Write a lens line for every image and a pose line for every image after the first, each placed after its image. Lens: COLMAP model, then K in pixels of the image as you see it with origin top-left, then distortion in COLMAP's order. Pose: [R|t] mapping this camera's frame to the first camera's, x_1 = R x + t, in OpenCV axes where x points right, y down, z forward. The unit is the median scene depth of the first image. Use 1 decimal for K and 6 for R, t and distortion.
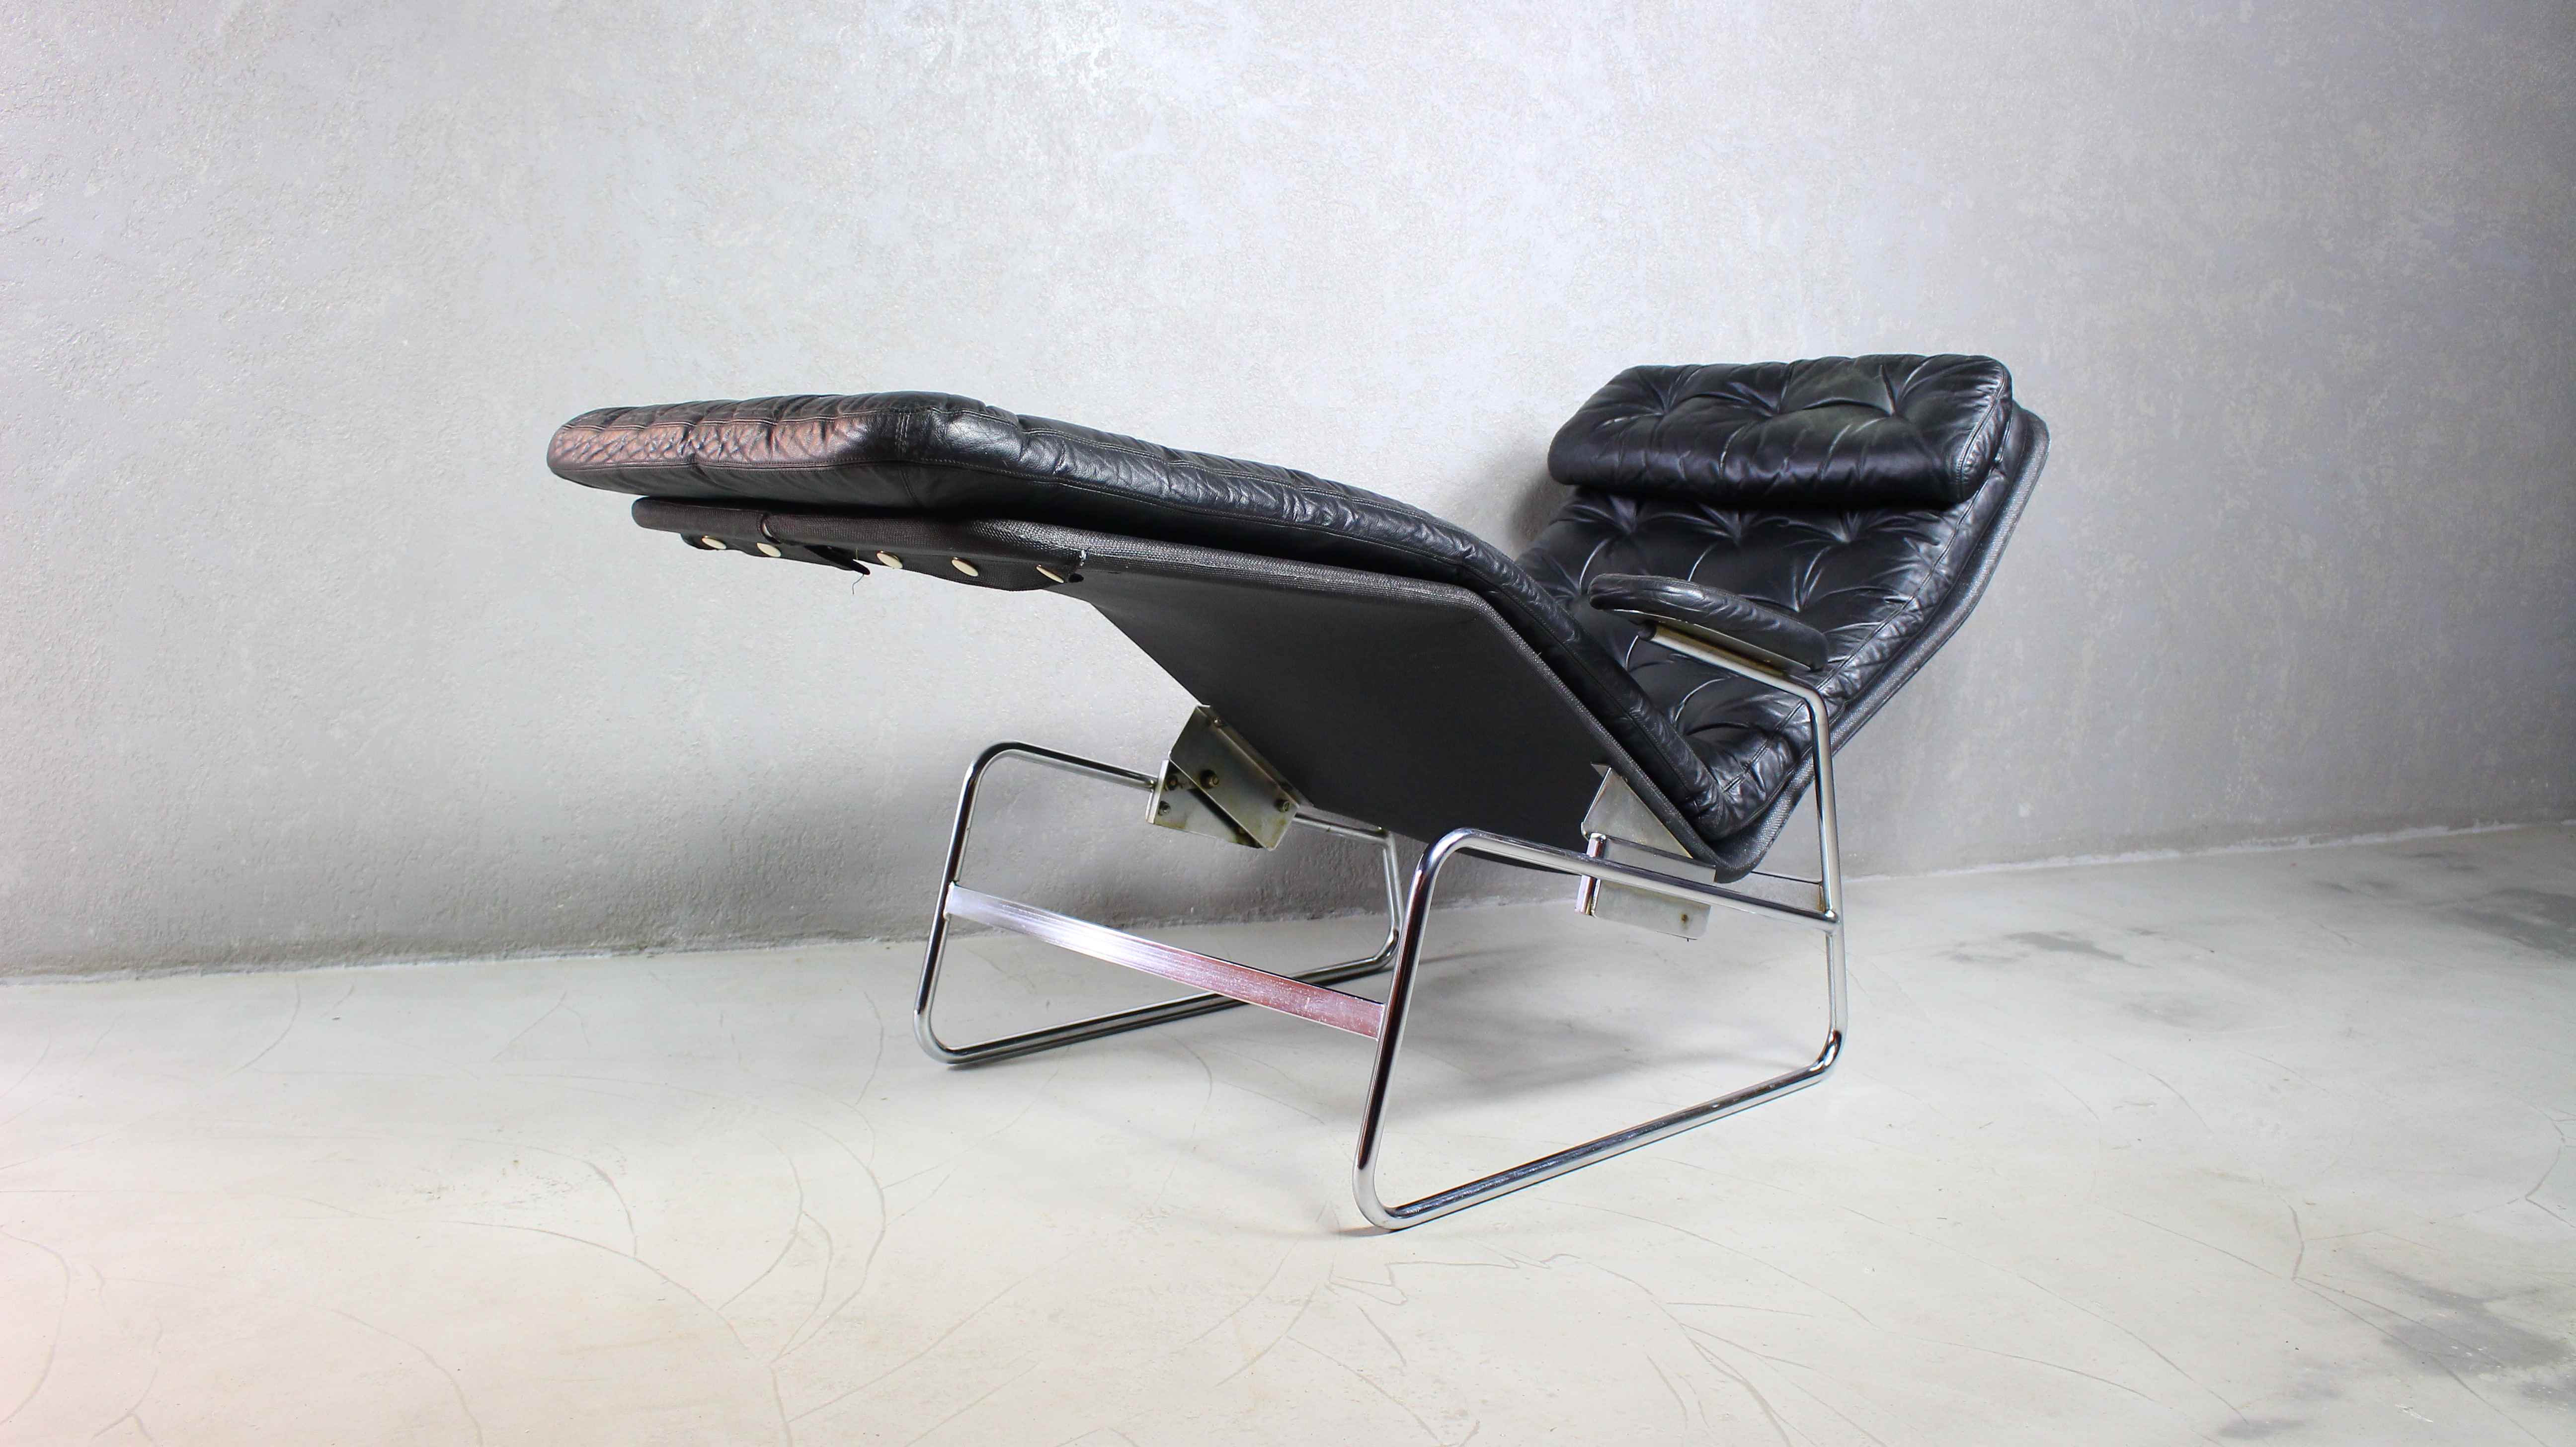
lens RADIAL K [[2130.5, 0, 1299.4], [0, 2130.5, 719.7], [0, 0, 1]] dist [-0.156494, 0.121619]
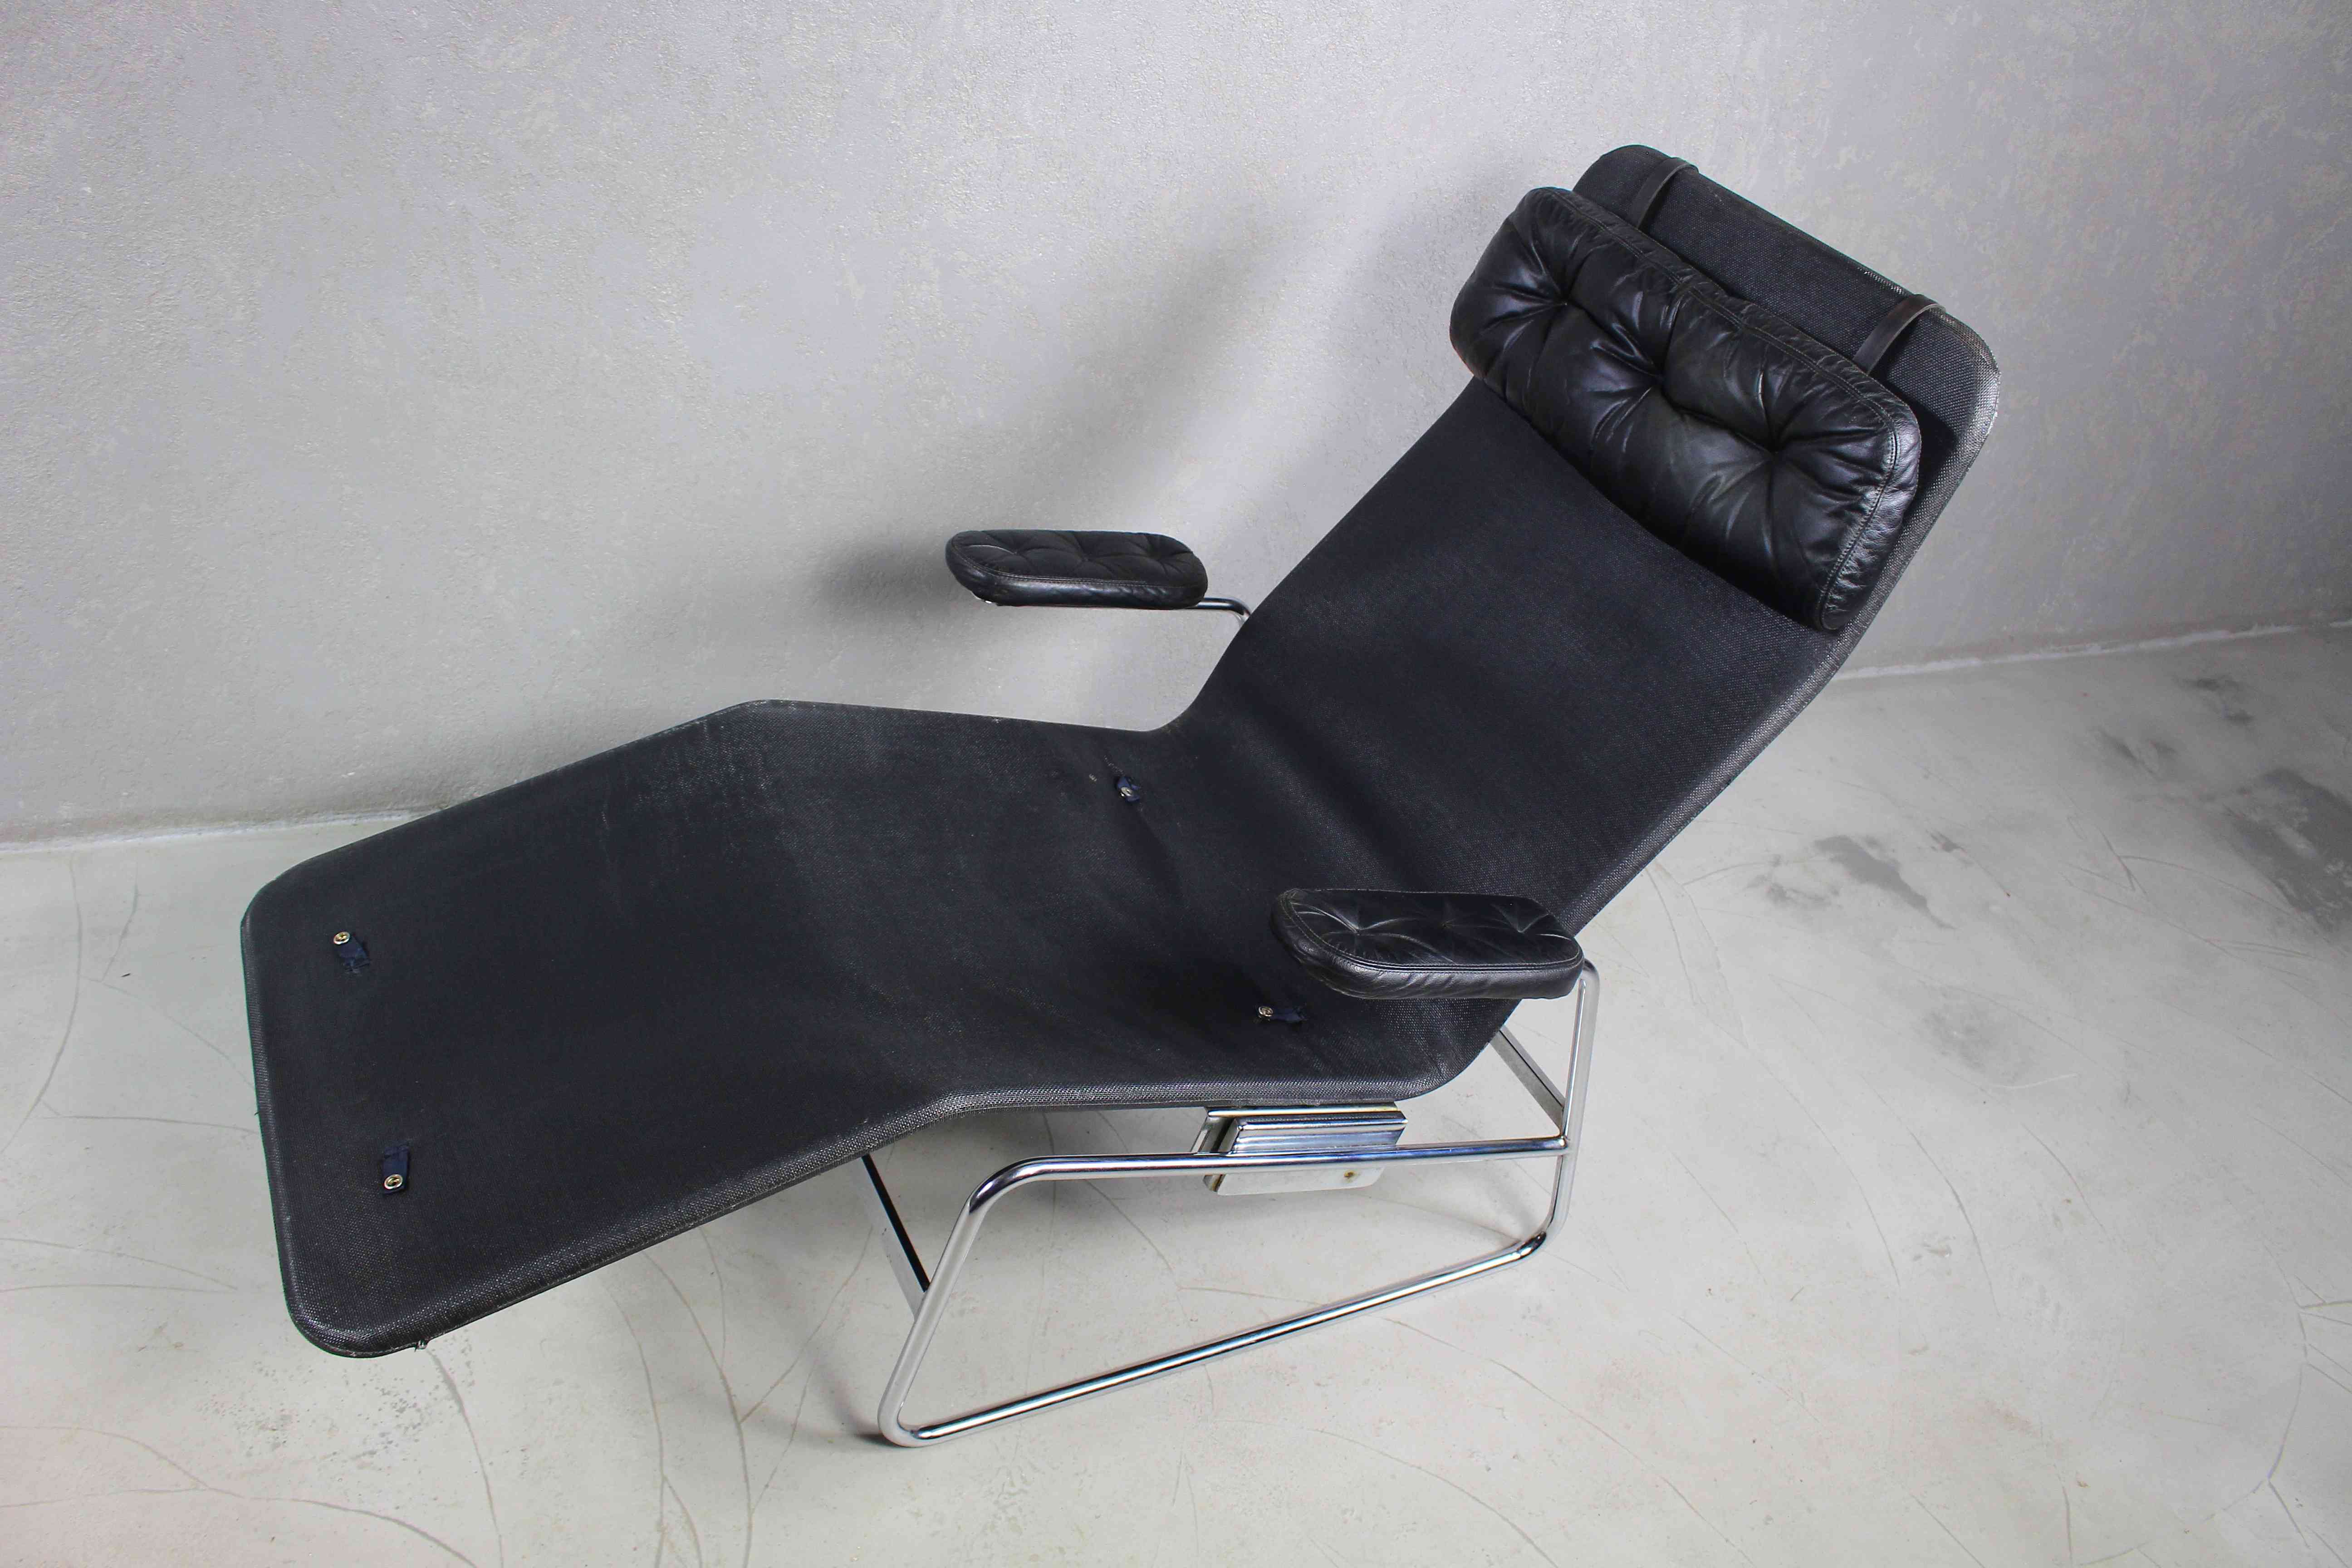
lens RADIAL K [[1930.8, 0, 1185.4], [0, 1930.8, 791.1], [0, 0, 1]] dist [-0.156485, 0.120076]
pose [[0.991963, 0.062013, 0.110290, -0.071098], [-0.106858, 0.877360, 0.467783, -0.316115], [-0.067755, -0.475809, 0.876935, 0.219422]]
